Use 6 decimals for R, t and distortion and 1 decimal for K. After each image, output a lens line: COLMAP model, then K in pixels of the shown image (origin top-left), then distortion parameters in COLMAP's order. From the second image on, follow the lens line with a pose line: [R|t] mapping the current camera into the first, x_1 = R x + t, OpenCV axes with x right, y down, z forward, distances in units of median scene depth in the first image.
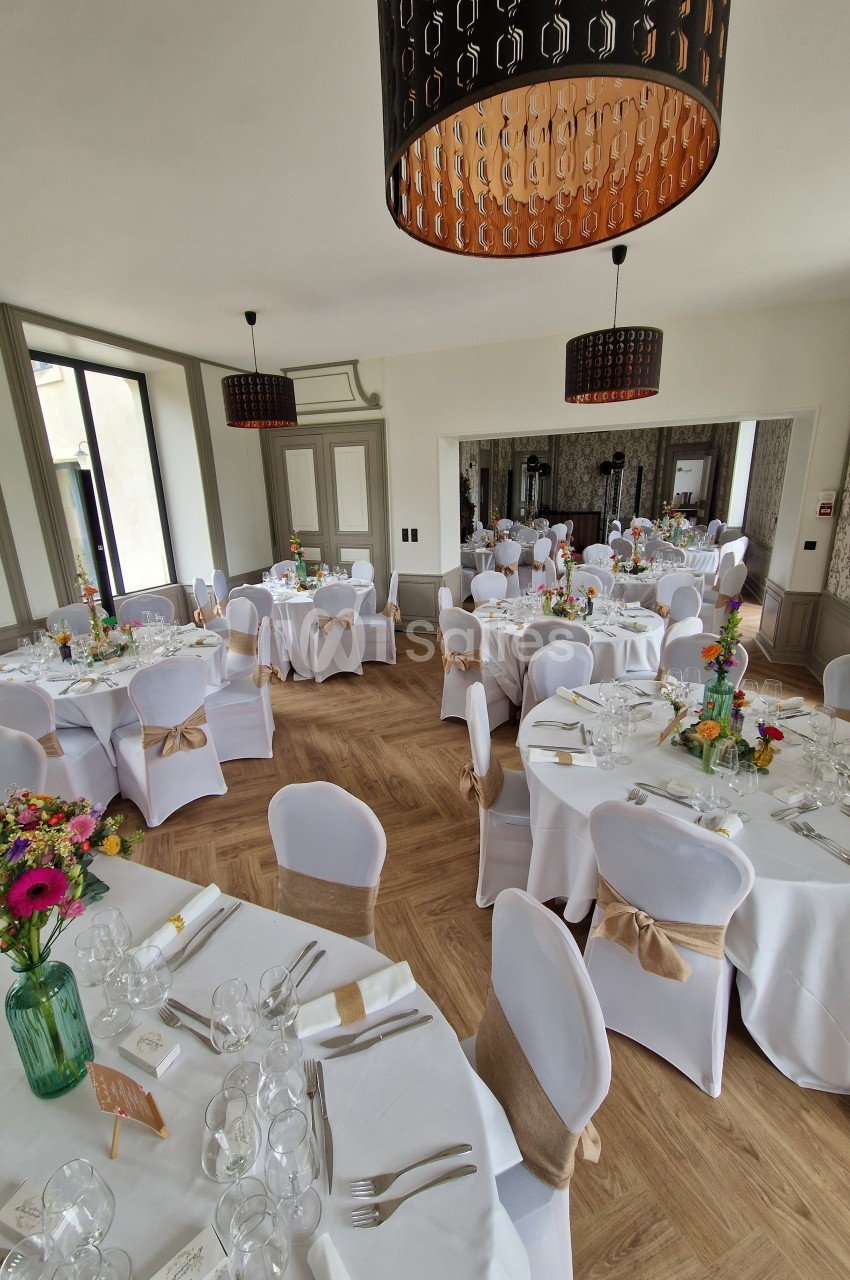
lens RADIAL K [[530.2, 0, 416.3], [0, 530.2, 637.1], [0, 0, 1]] dist [0.004820, -0.004770]
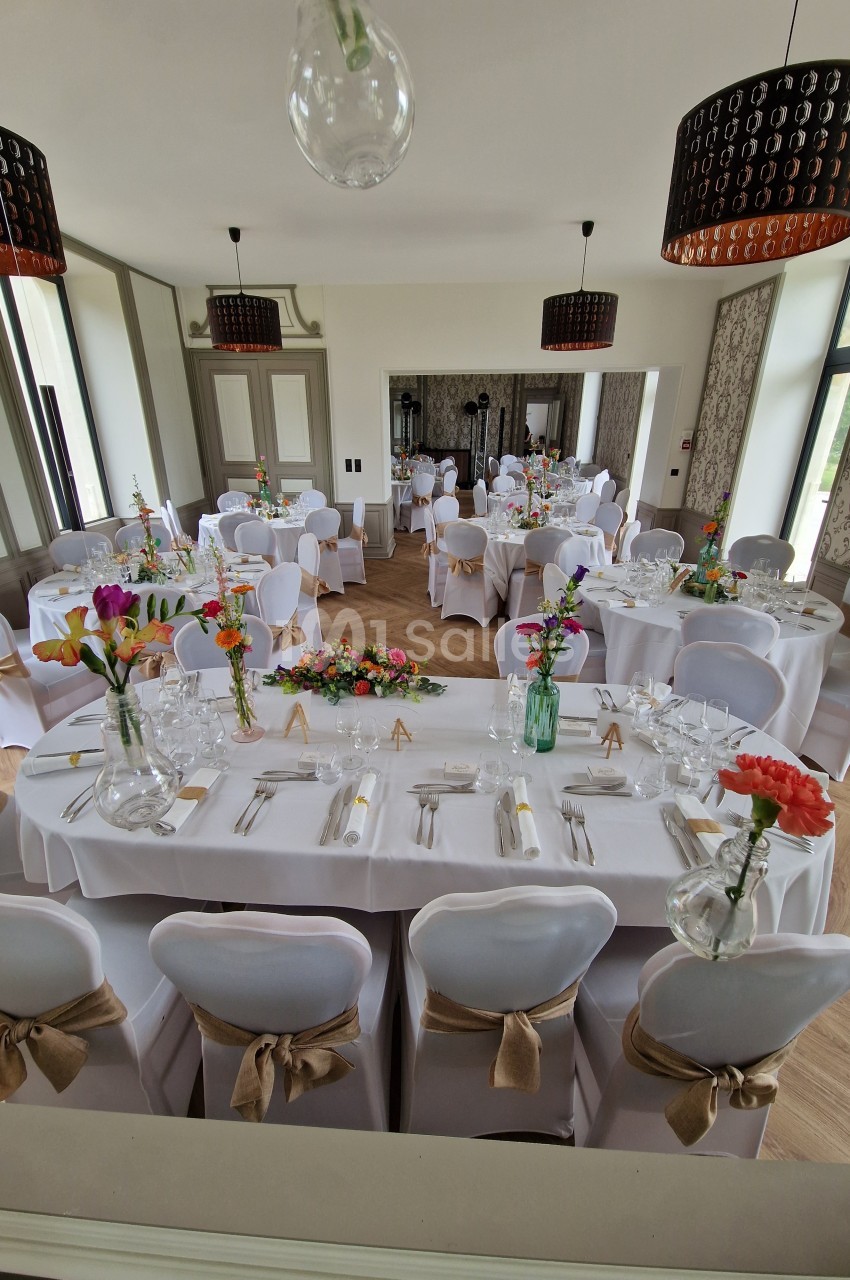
lens RADIAL K [[530.2, 0, 419.7], [0, 530.2, 638.8], [0, 0, 1]] dist [0.004820, -0.004770]
pose [[0.946993, -0.094712, 0.306976, -0.247160], [0.061858, 0.991431, 0.115059, 0.038719], [-0.315243, -0.089971, 0.944736, -0.079586]]
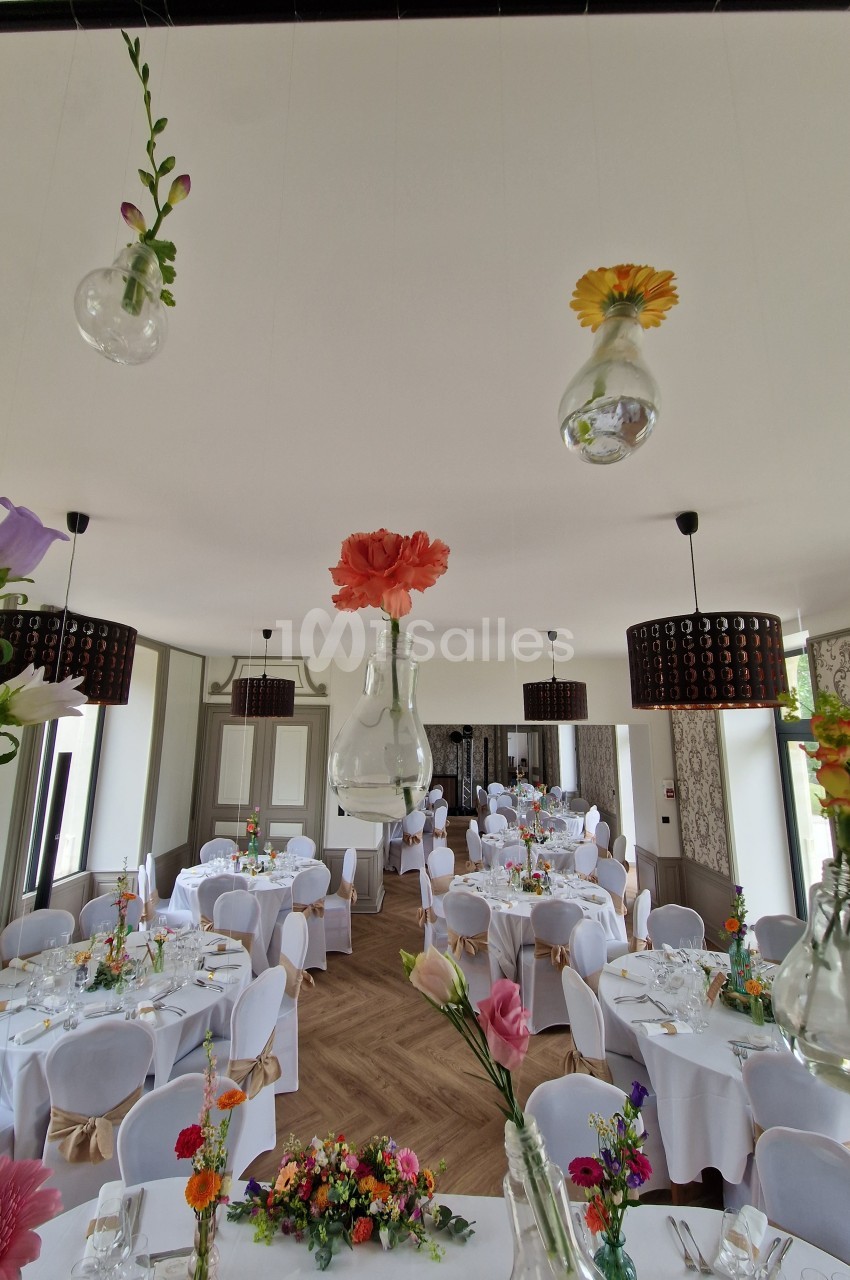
lens RADIAL K [[530.2, 0, 420.5], [0, 530.2, 627.4], [0, 0, 1]] dist [0.004820, -0.004770]
pose [[0.936357, 0.104117, 0.335254, -0.268249], [0.061426, 0.891678, -0.448483, -0.031939], [-0.345633, 0.440534, 0.828534, -0.093987]]
